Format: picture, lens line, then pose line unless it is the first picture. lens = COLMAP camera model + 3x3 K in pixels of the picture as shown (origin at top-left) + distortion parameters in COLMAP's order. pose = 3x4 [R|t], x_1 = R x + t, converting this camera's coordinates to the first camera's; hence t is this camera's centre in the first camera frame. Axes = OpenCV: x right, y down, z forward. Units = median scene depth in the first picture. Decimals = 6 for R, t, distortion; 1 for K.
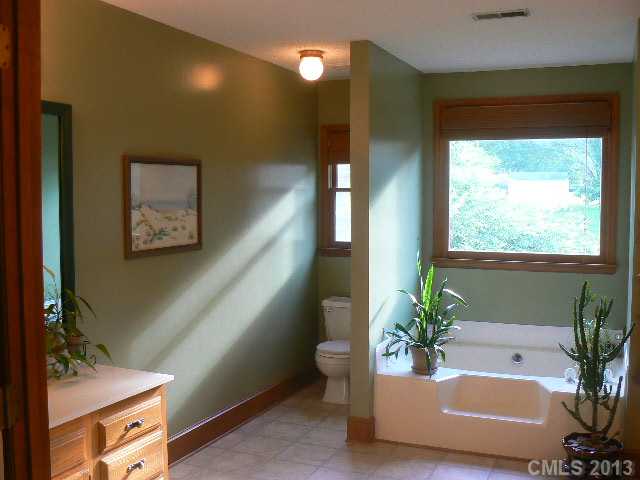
lens RADIAL K [[684.0, 0, 320.0], [0, 684.0, 240.0], [0, 0, 1]] dist [-0.265388, 0.332189]
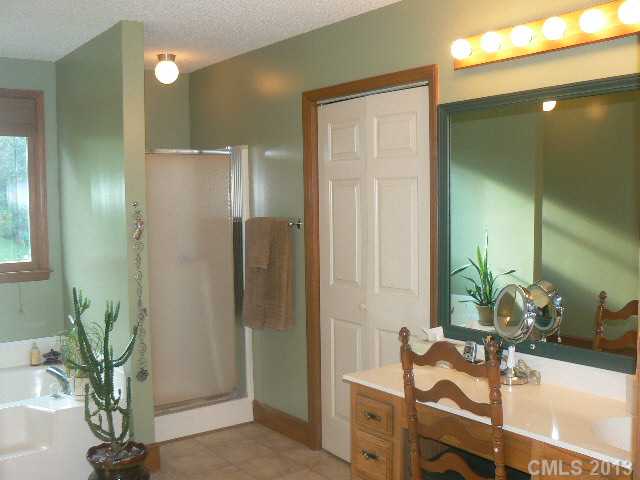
lens RADIAL K [[684.0, 0, 320.0], [0, 684.0, 240.0], [0, 0, 1]] dist [-0.265388, 0.332189]
pose [[0.494998, -0.058396, 0.866929, -0.251523], [0.066720, 0.997348, 0.029085, -0.010294], [-0.866329, 0.043444, 0.497581, 0.228998]]
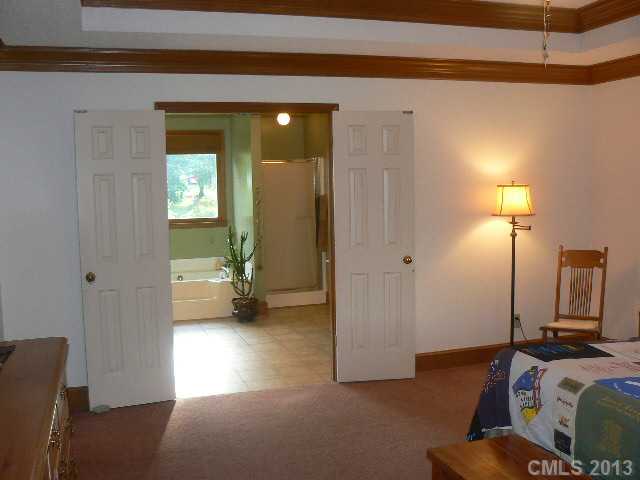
lens RADIAL K [[684.0, 0, 320.0], [0, 684.0, 240.0], [0, 0, 1]] dist [-0.265388, 0.332189]
pose [[0.749332, -0.068975, 0.658593, -0.826585], [0.065307, 0.997409, 0.030154, 0.062443], [-0.658967, 0.020416, 0.751895, -0.821280]]
